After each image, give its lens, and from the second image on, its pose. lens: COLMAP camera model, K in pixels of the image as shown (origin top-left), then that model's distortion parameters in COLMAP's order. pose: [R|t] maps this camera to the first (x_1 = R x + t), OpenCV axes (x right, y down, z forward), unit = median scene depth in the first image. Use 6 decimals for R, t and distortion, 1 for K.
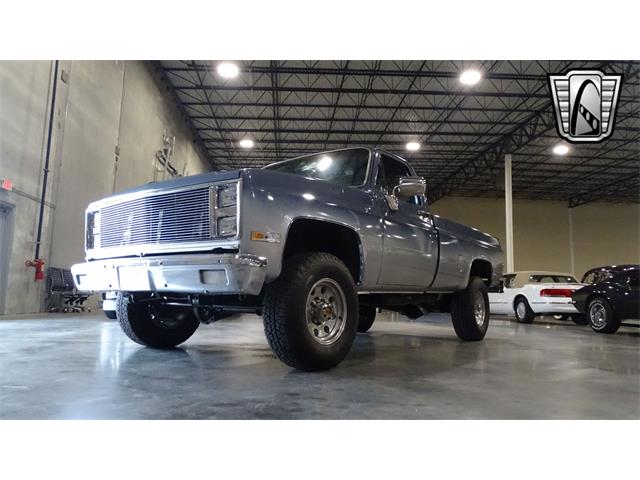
lens RADIAL K [[457.7, 0, 323.1], [0, 457.7, 235.1], [0, 0, 1]] dist [-0.003623, 0.008358]
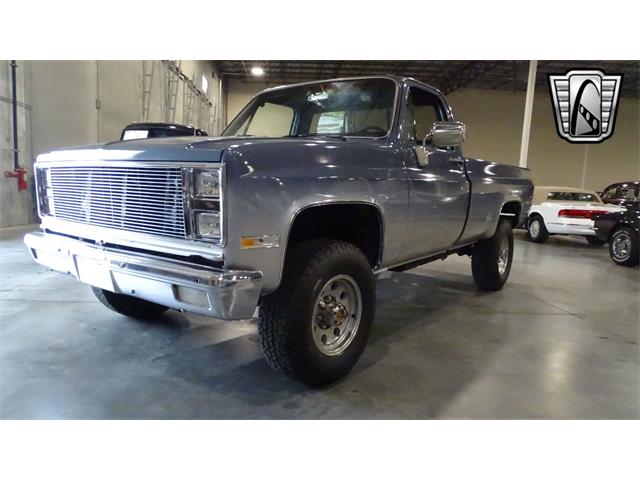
lens RADIAL K [[457.7, 0, 322.6], [0, 457.7, 238.9], [0, 0, 1]] dist [-0.003623, 0.008358]
pose [[0.999722, 0.023308, -0.003677, -0.013879], [-0.021646, 0.967909, 0.250366, -0.120549], [0.009395, -0.250217, 0.968144, 0.182498]]
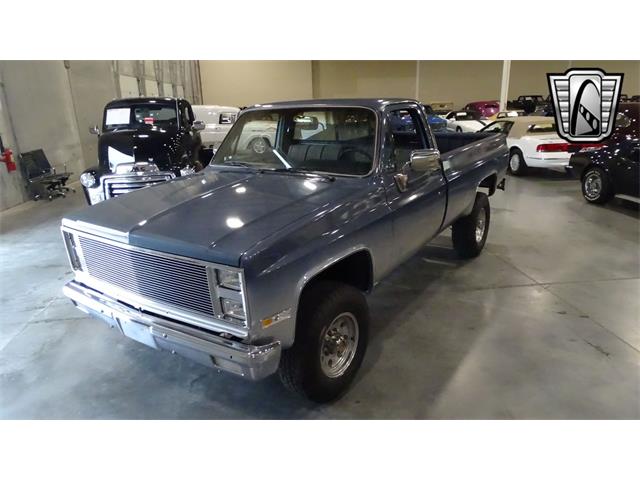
lens RADIAL K [[457.7, 0, 321.9], [0, 457.7, 238.8], [0, 0, 1]] dist [-0.003623, 0.008358]
pose [[0.998095, -0.059035, 0.017907, -0.025721], [0.045849, 0.904062, 0.424935, -0.338700], [-0.041275, -0.423305, 0.905047, 0.145635]]
